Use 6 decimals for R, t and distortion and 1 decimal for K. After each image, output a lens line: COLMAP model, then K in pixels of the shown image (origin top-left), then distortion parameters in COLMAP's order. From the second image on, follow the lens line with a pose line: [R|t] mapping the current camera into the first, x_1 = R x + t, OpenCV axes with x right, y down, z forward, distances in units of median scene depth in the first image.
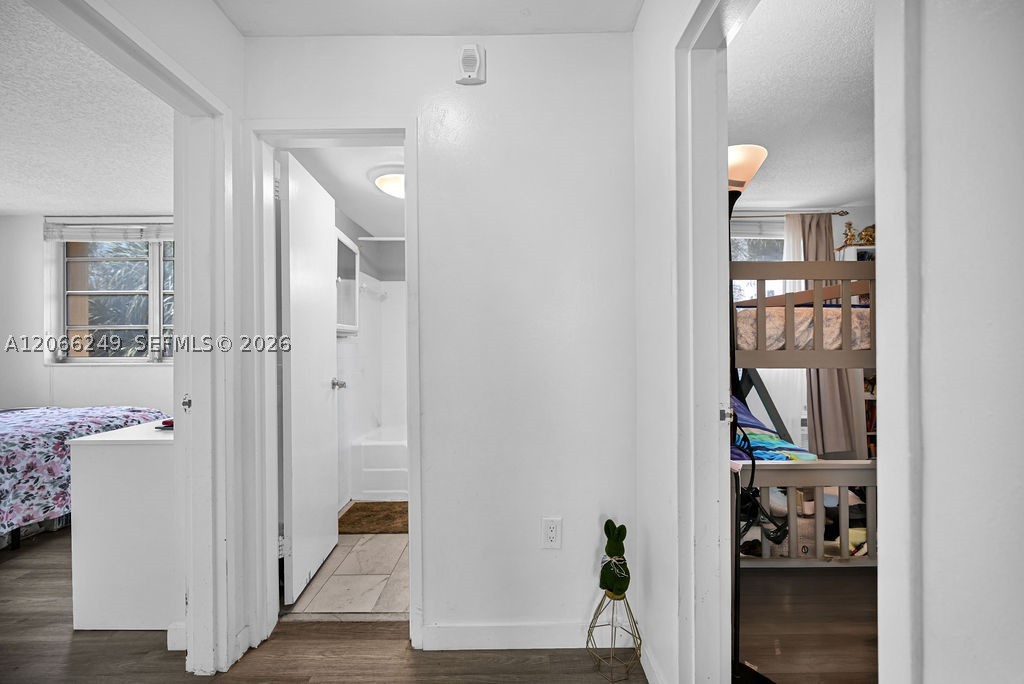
lens RADIAL K [[413.8, 0, 512.5], [0, 413.8, 342.2], [0, 0, 1]] dist [-0.000547, -0.000131]
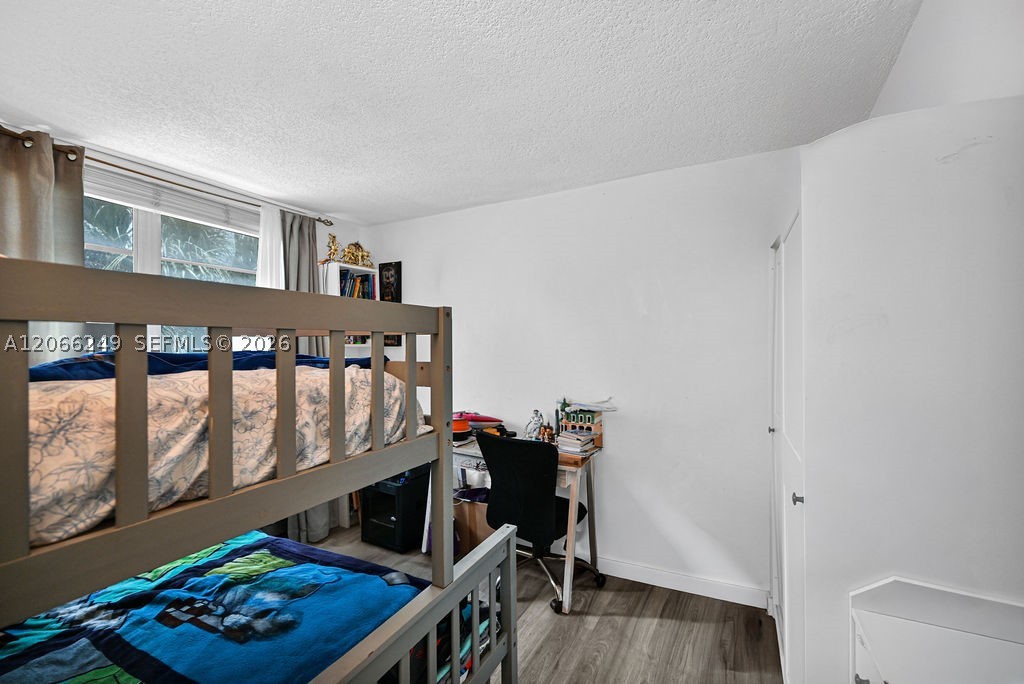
lens RADIAL K [[413.8, 0, 512.8], [0, 413.8, 341.6], [0, 0, 1]] dist [-0.000547, -0.000131]
pose [[0.479603, 0.006308, 0.877463, 0.504211], [-0.005781, 0.999975, -0.004029, -0.132935], [-0.877467, -0.003140, 0.479627, 0.533527]]
